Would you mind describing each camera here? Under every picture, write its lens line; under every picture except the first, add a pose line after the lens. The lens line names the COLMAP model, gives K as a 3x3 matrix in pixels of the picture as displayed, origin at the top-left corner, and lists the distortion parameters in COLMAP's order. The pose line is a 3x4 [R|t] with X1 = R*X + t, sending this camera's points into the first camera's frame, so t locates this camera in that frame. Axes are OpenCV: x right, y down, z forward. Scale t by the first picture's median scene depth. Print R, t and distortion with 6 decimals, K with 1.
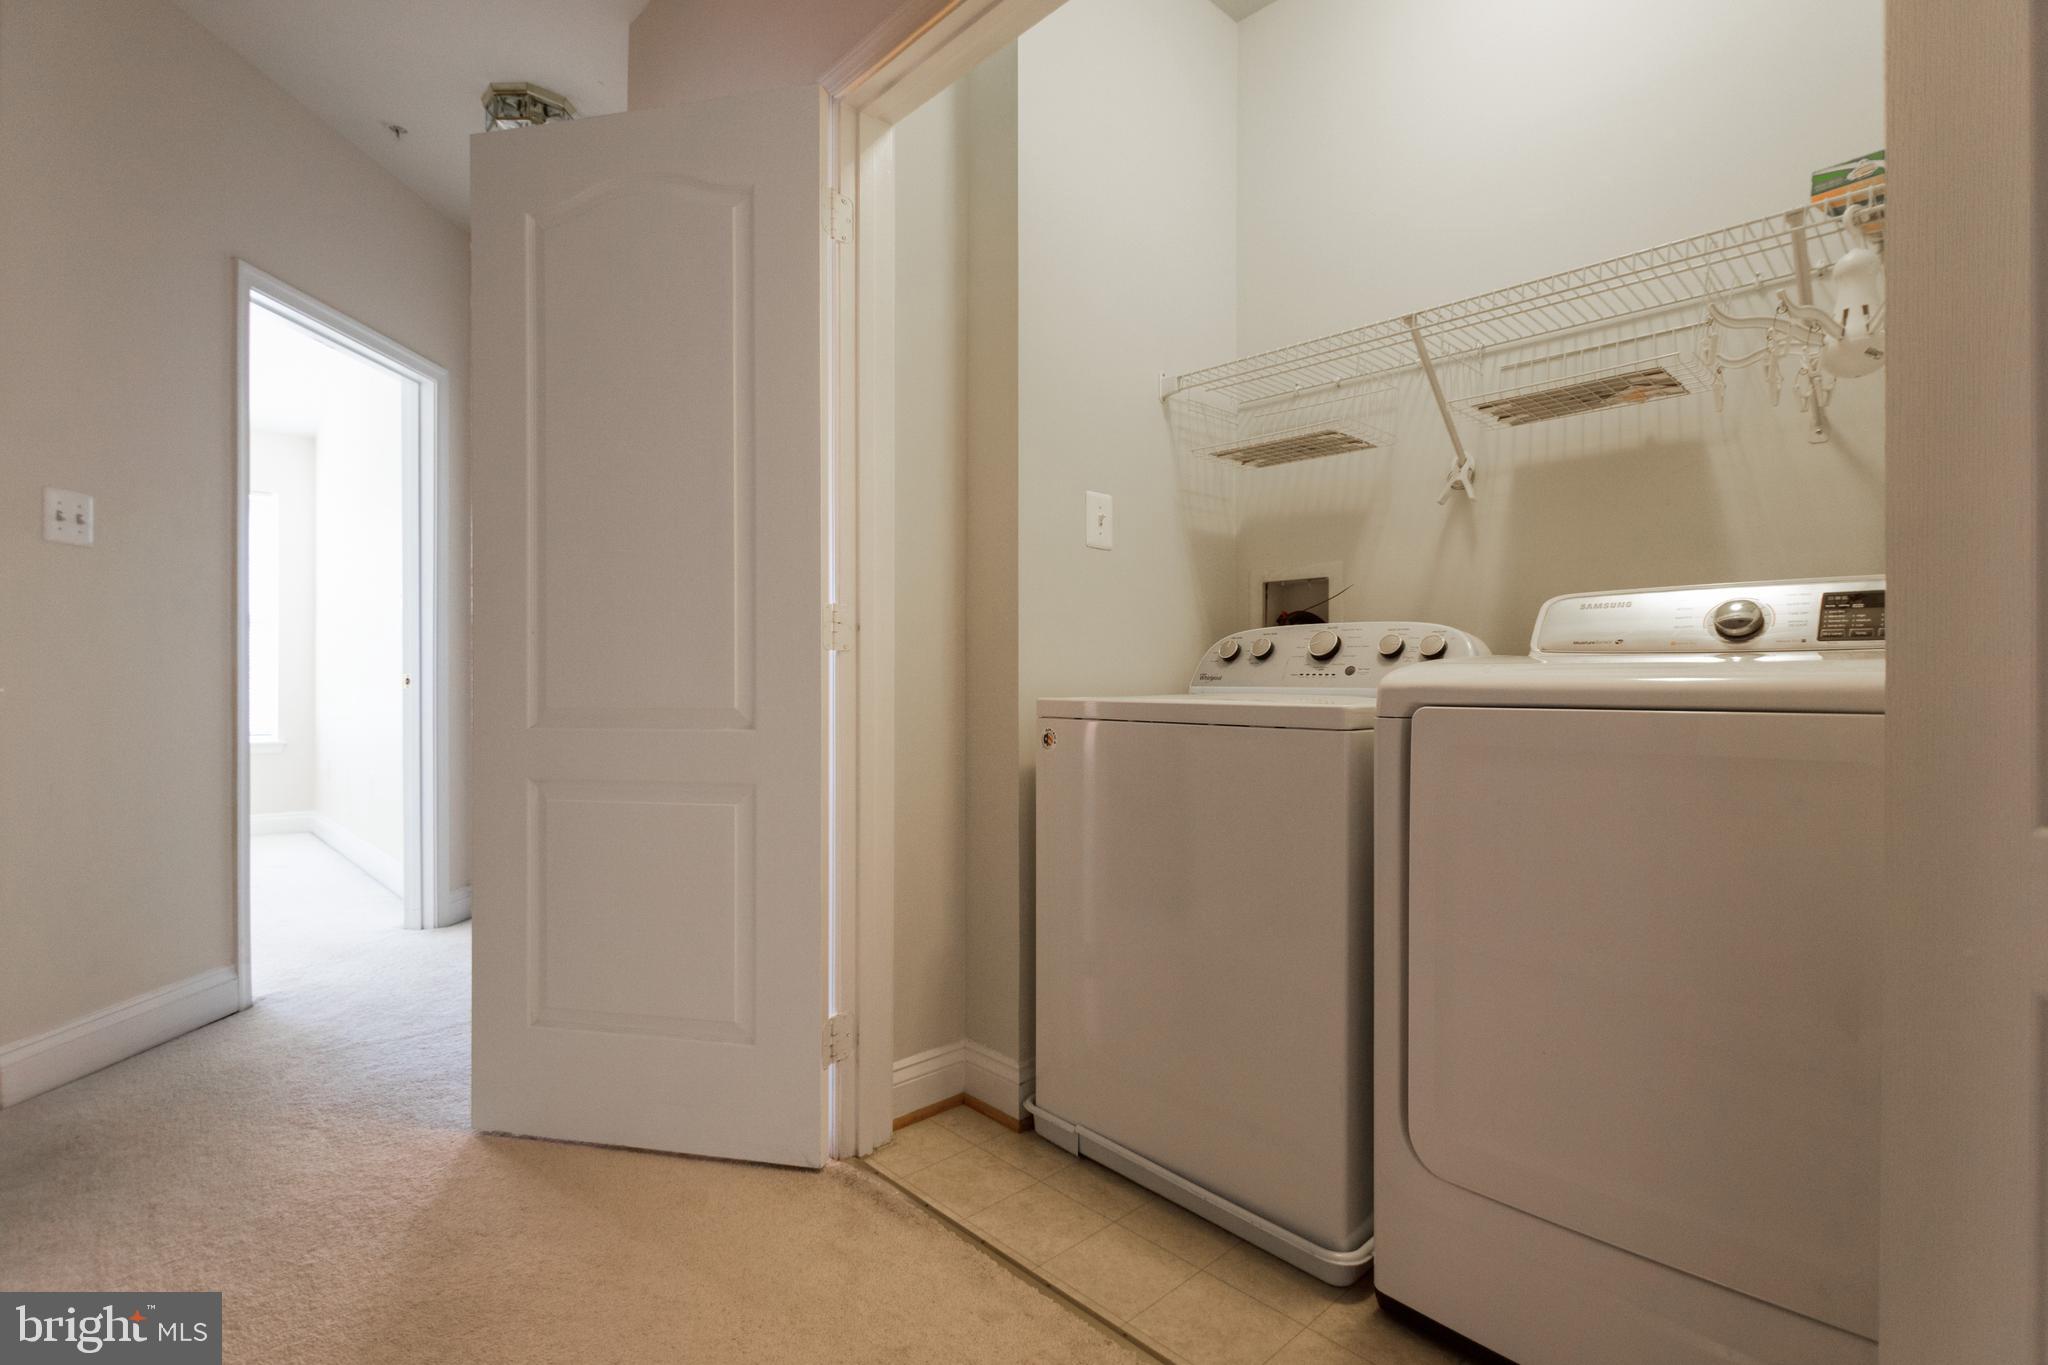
lens RADIAL K [[880.7, 0, 1011.0], [0, 880.7, 680.0], [0, 0, 1]] dist [-0.010195, -0.001502]
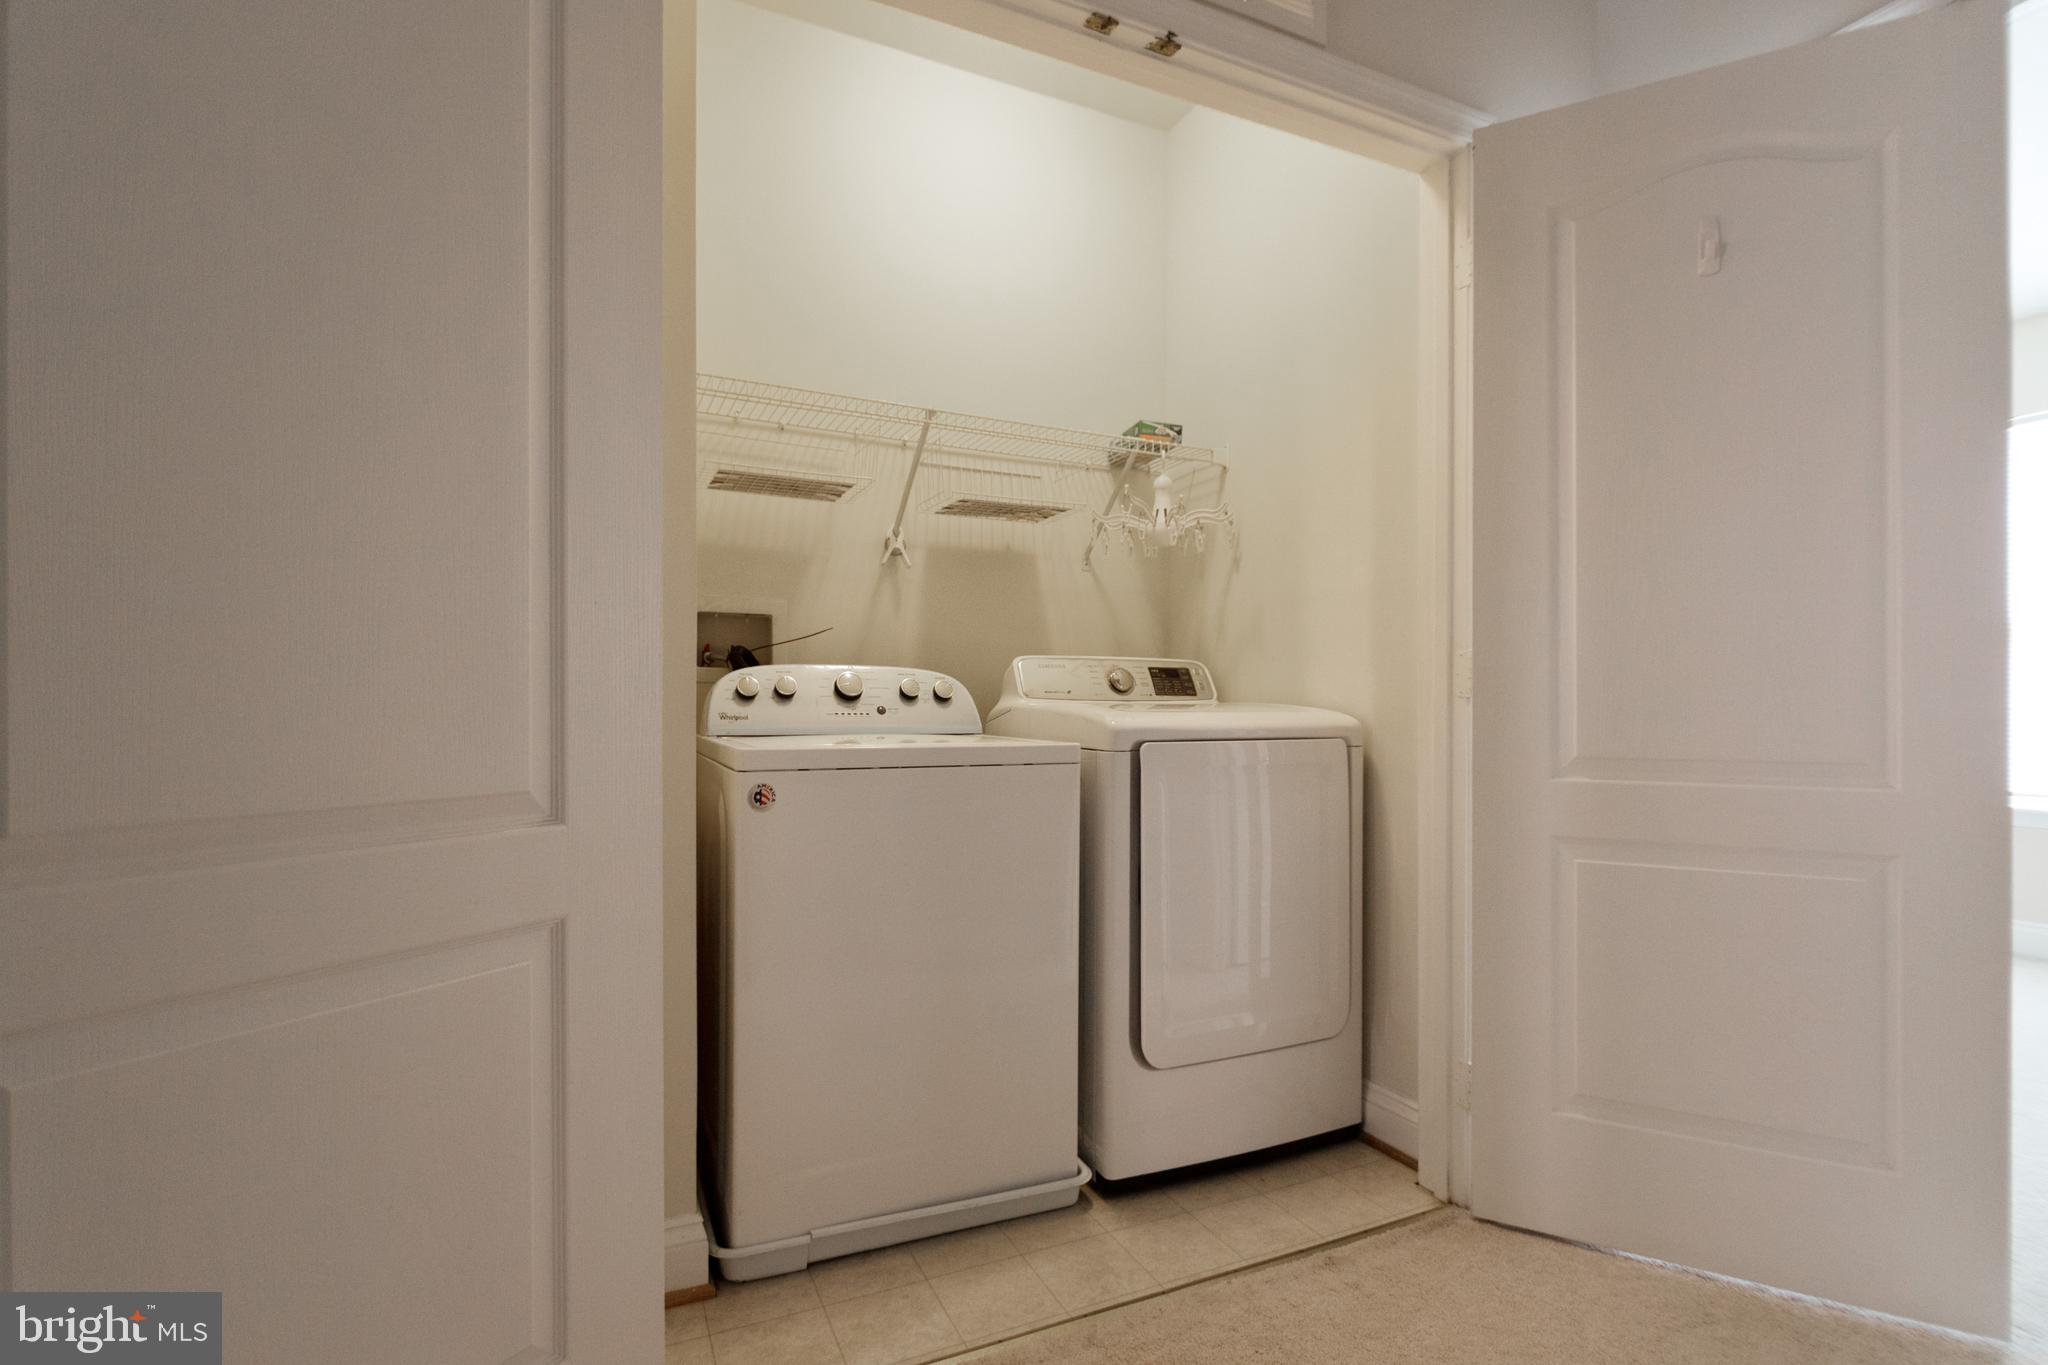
lens RADIAL K [[944.3, 0, 1018.2], [0, 944.3, 699.7], [0, 0, 1]] dist [-0.001244, -0.000489]
pose [[0.352182, 0.003411, 0.935926, -0.742560], [-0.004208, 0.999989, -0.002061, -0.025106], [-0.935922, -0.003213, 0.352192, 0.474899]]
